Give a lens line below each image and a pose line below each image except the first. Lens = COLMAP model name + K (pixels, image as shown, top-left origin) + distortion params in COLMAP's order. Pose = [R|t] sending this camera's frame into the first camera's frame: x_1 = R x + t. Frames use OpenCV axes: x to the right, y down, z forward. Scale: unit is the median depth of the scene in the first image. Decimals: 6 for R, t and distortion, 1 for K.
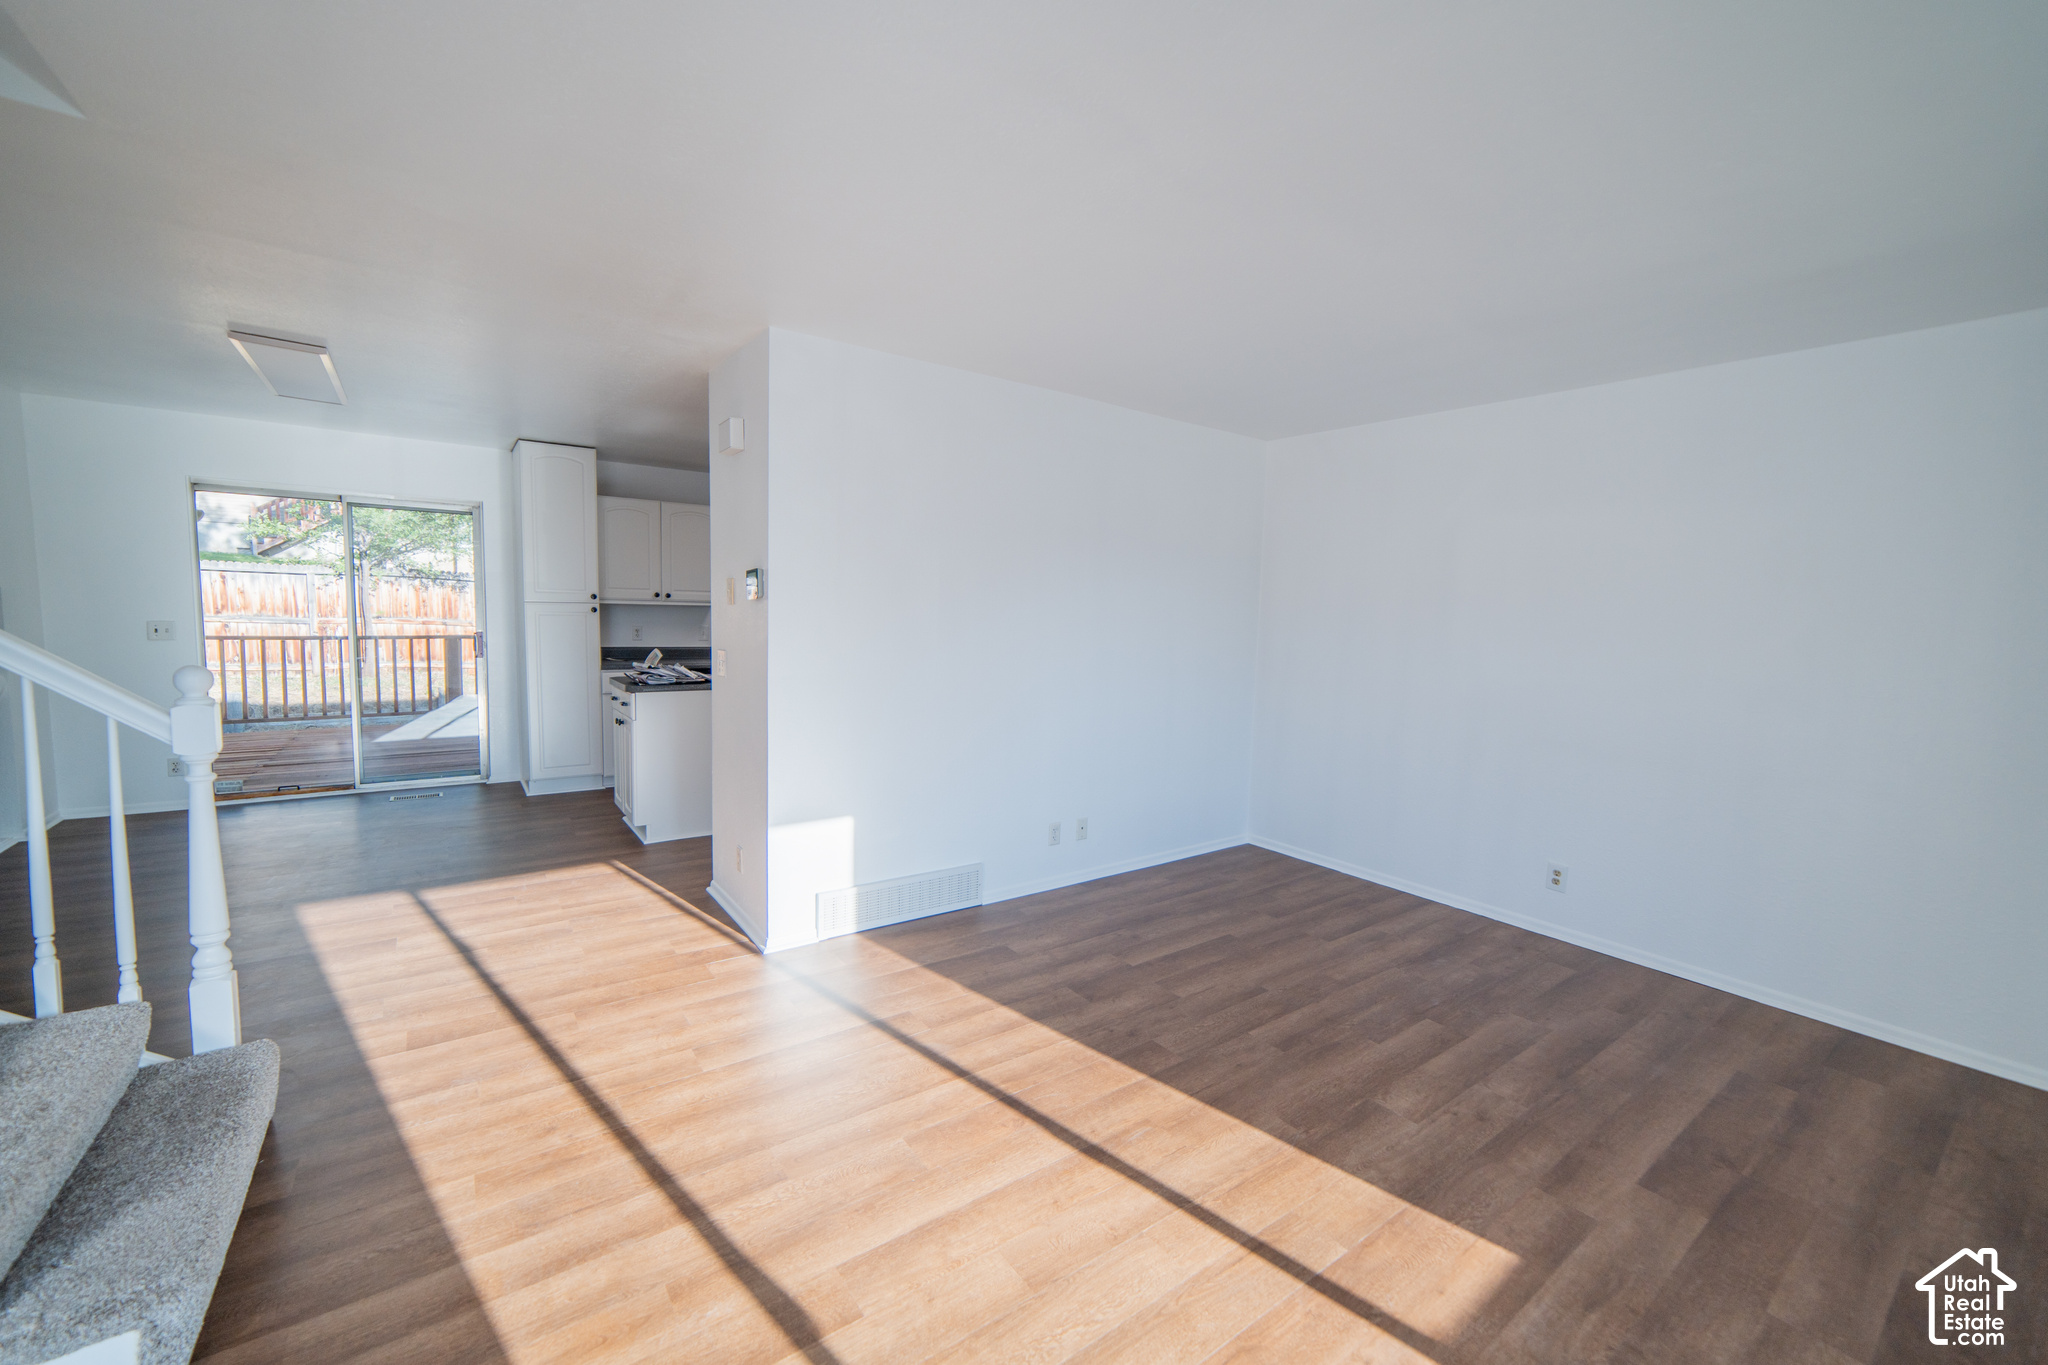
lens RADIAL K [[812.5, 0, 1033.2], [0, 812.5, 685.9], [0, 0, 1]] dist [-0.009143, 0.008730]
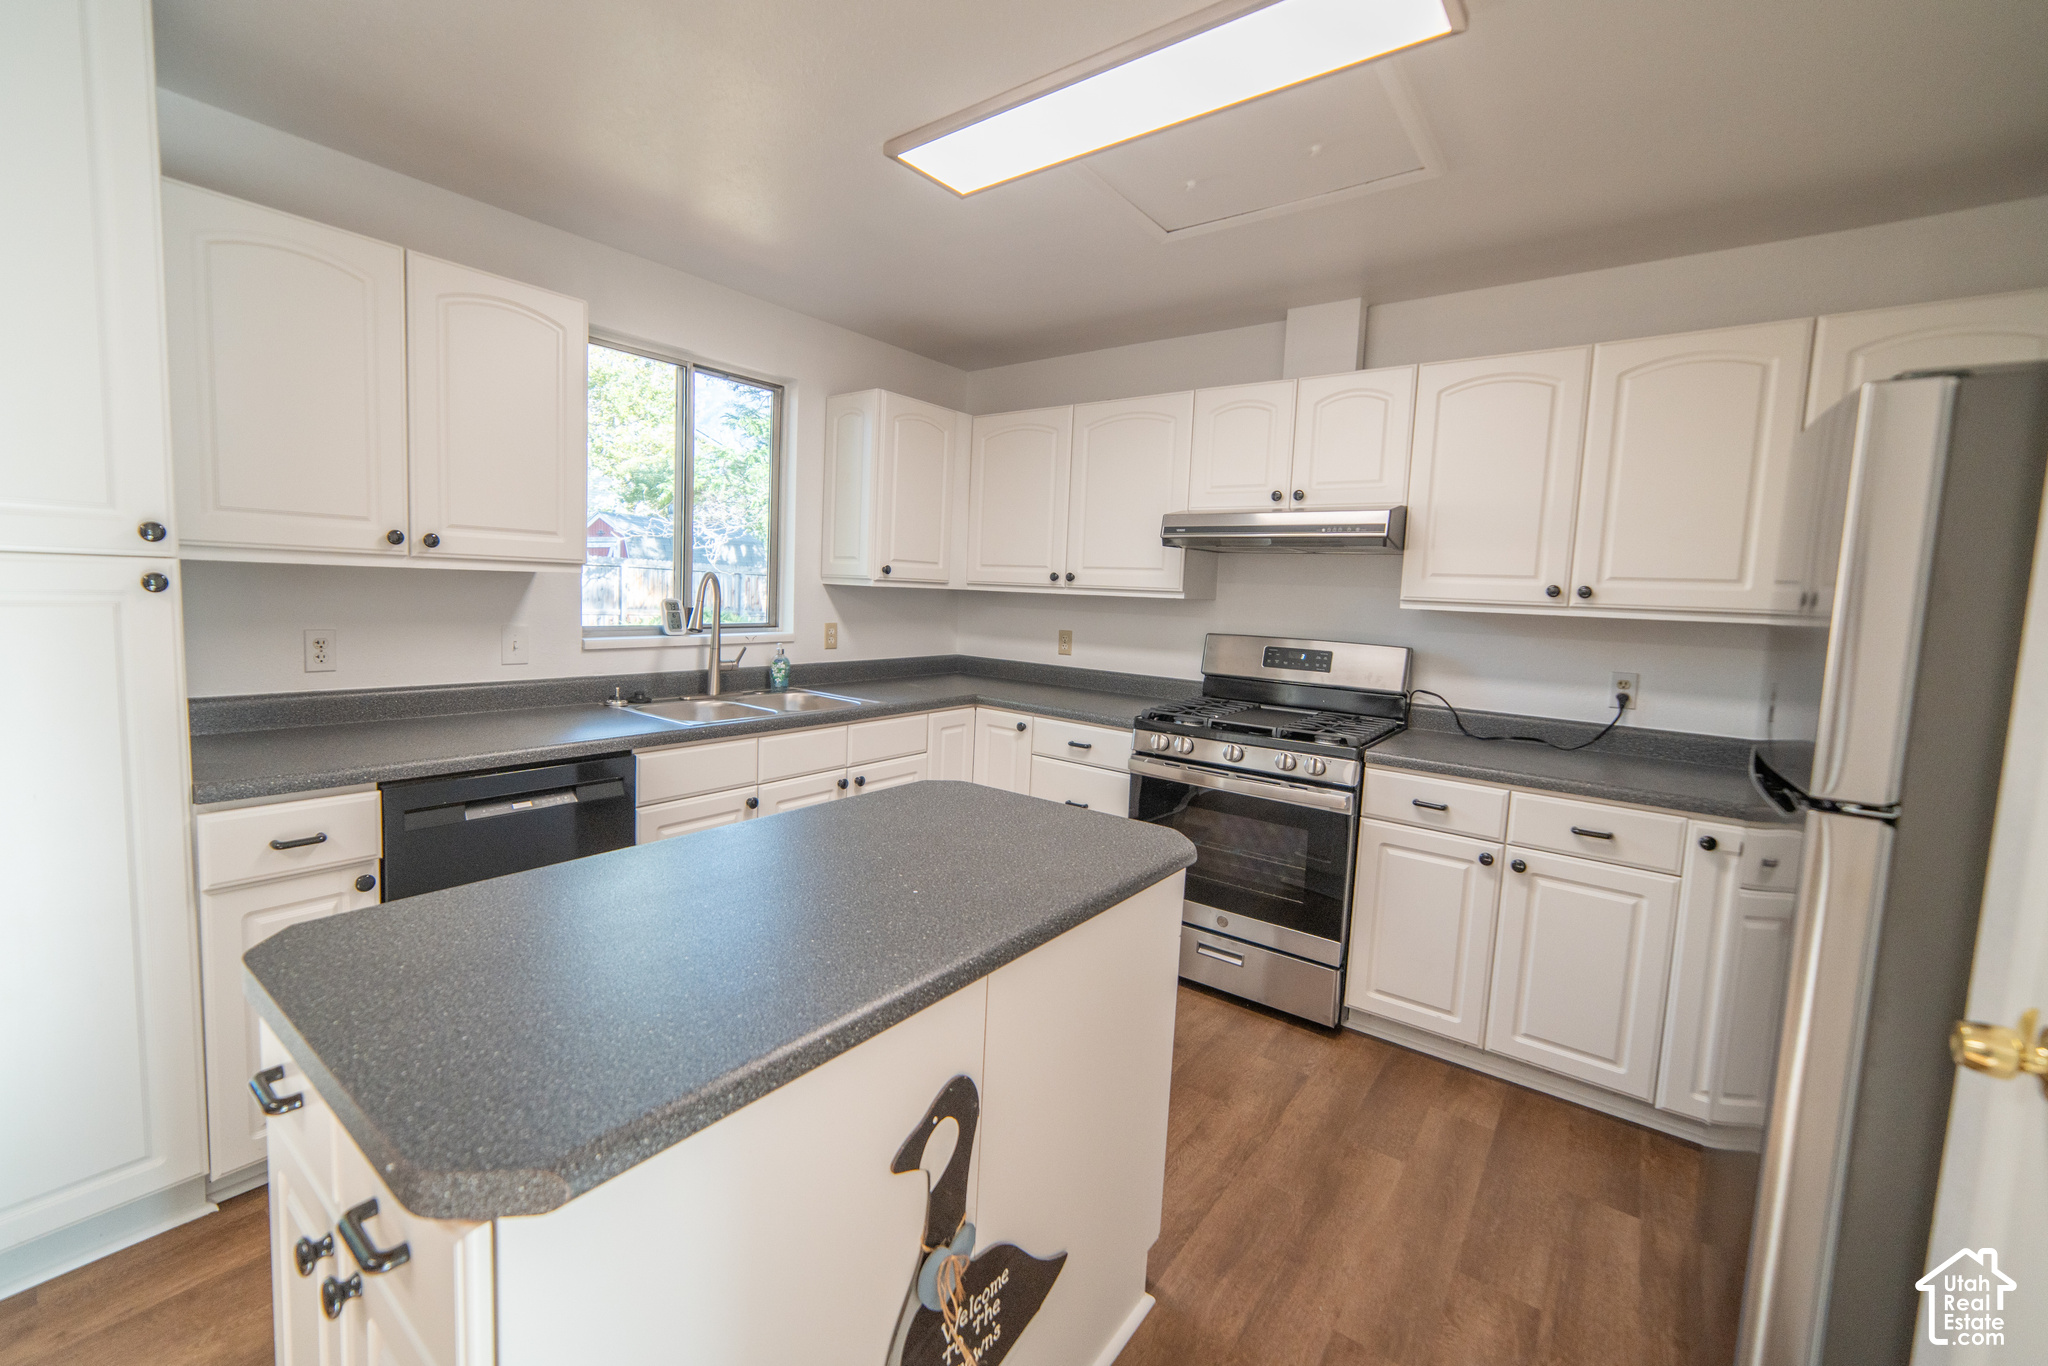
lens RADIAL K [[845.4, 0, 987.9], [0, 845.4, 660.0], [0, 0, 1]] dist [-0.027346, 0.010395]
pose [[0.963249, -0.012710, 0.268309, -0.338278], [0.013654, 0.999905, -0.001652, -0.061633], [-0.268262, 0.005255, 0.963332, 0.638361]]
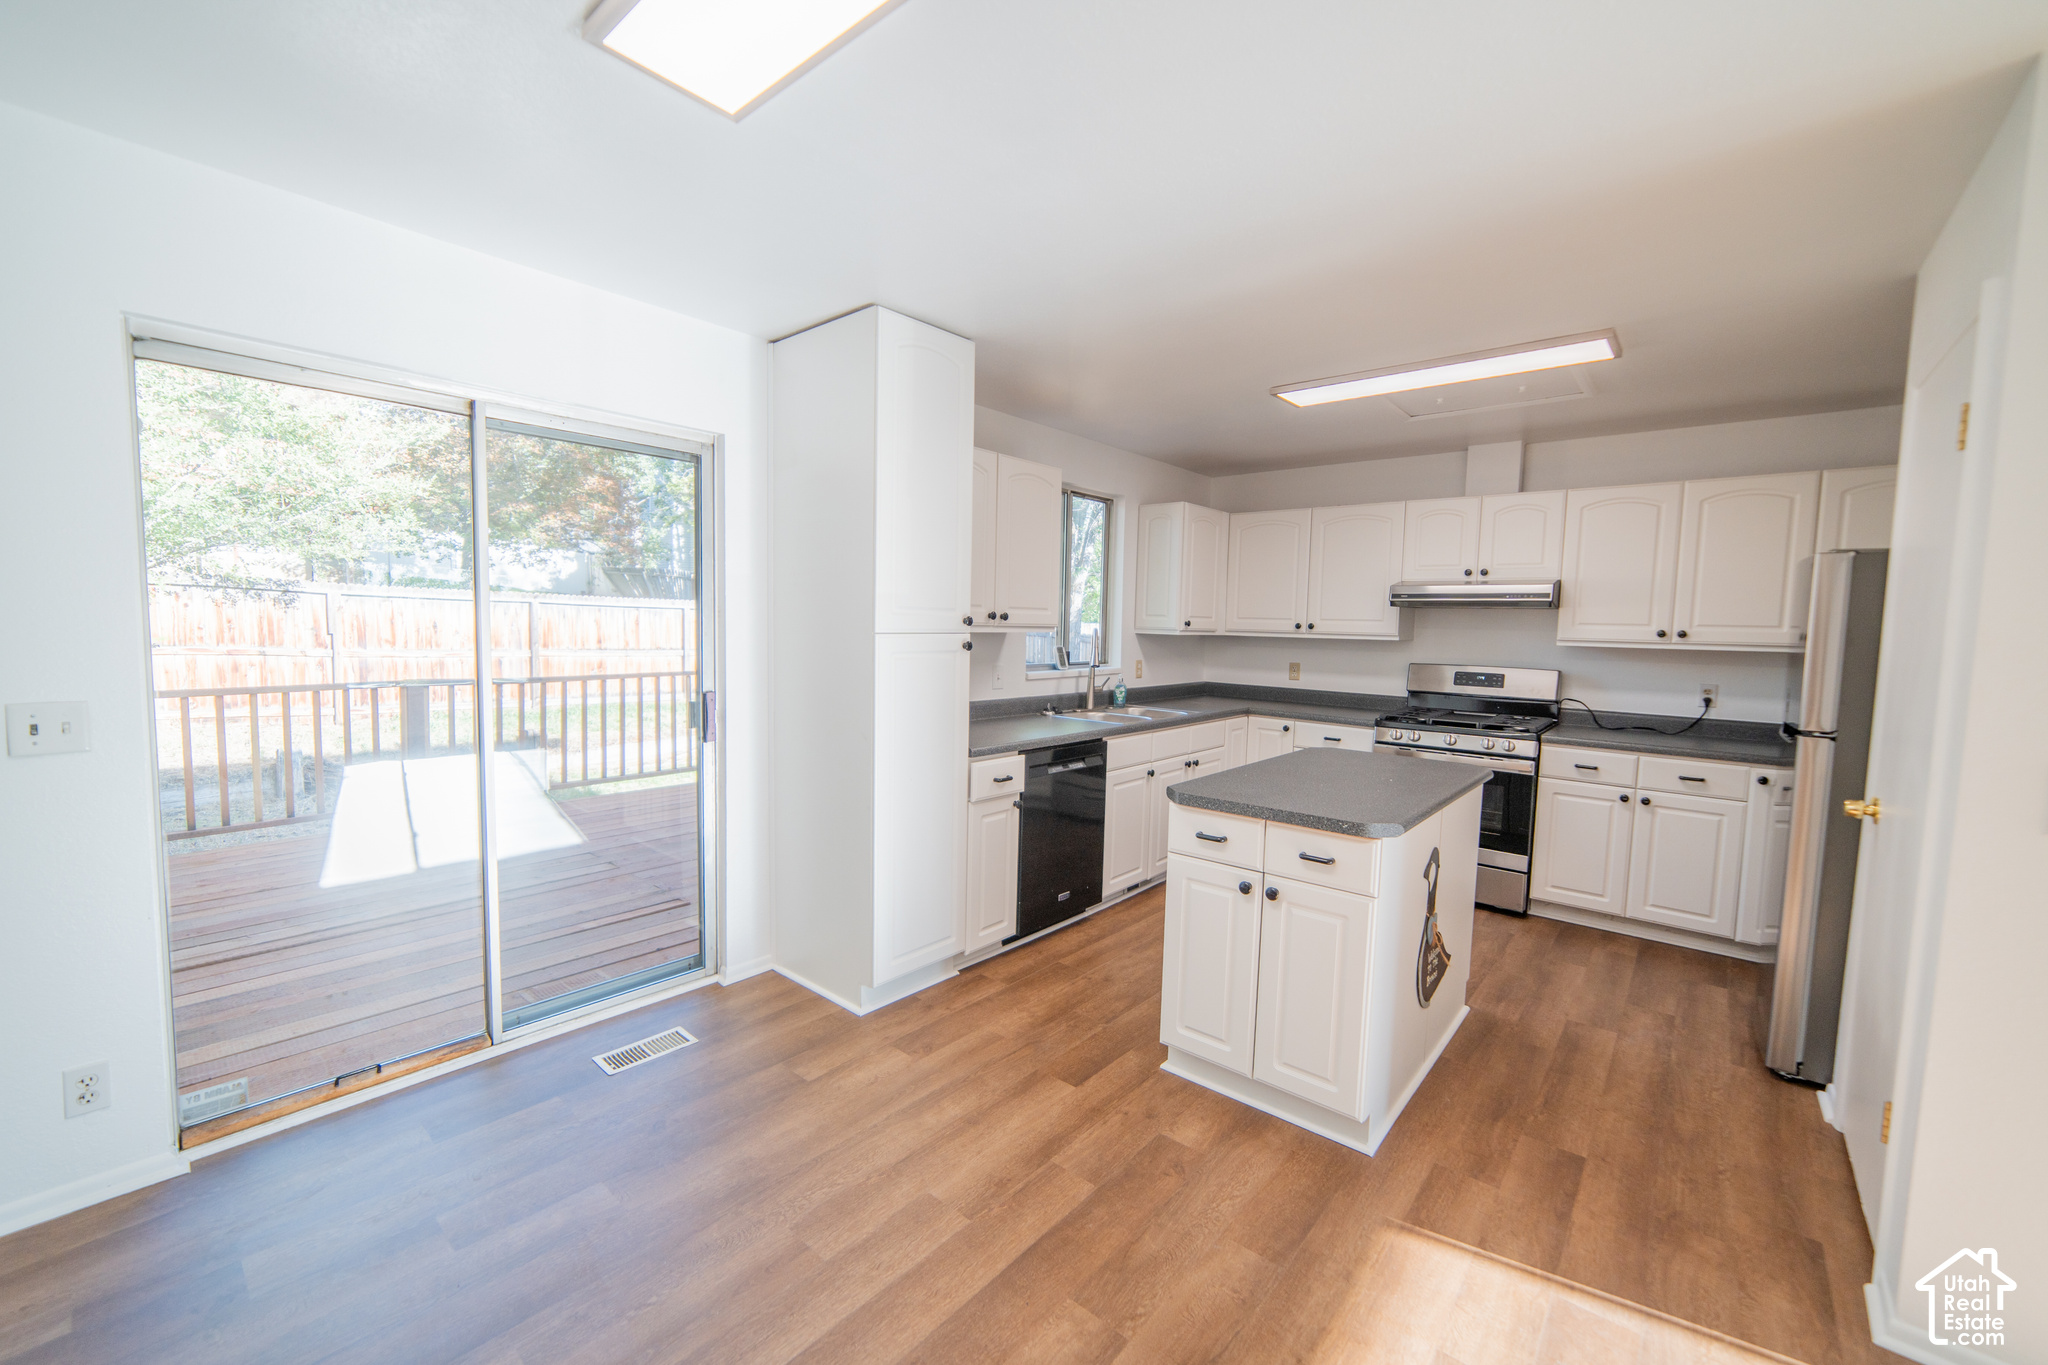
lens RADIAL K [[813.3, 0, 1024.0], [0, 813.3, 682.5], [0, 0, 1]] dist [-0.021741, 0.007270]
pose [[0.974209, -0.023329, 0.224438, -0.595556], [0.027332, 0.999518, -0.014743, -0.058165], [-0.223986, 0.020497, 0.974377, 0.452668]]
